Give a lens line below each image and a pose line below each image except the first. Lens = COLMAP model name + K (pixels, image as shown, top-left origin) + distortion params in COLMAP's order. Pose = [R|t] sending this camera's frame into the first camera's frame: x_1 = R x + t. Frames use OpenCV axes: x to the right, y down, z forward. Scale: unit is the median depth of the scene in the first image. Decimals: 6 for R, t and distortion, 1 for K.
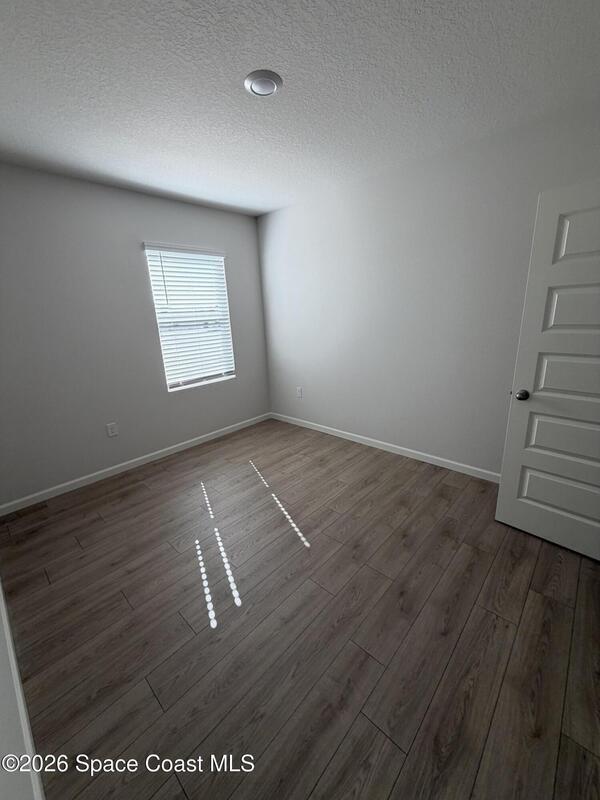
lens RADIAL K [[321.3, 0, 301.4], [0, 321.3, 397.2], [0, 0, 1]] dist [-0.007248, 0.001527]
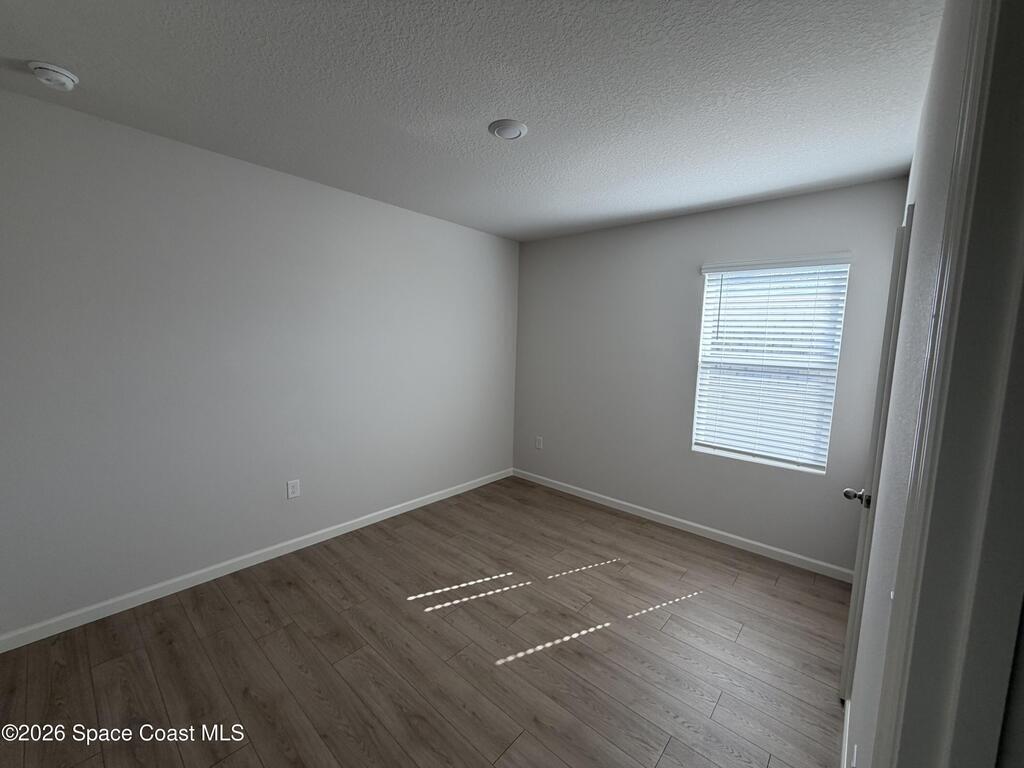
lens RADIAL K [[411.3, 0, 511.6], [0, 411.3, 379.7], [0, 0, 1]] dist [-0.007248, 0.001527]
pose [[0.025420, 0.148646, -0.988564, 0.520538], [-0.297713, 0.945139, 0.134461, -0.178269], [0.954317, 0.290890, 0.068279, 0.478797]]
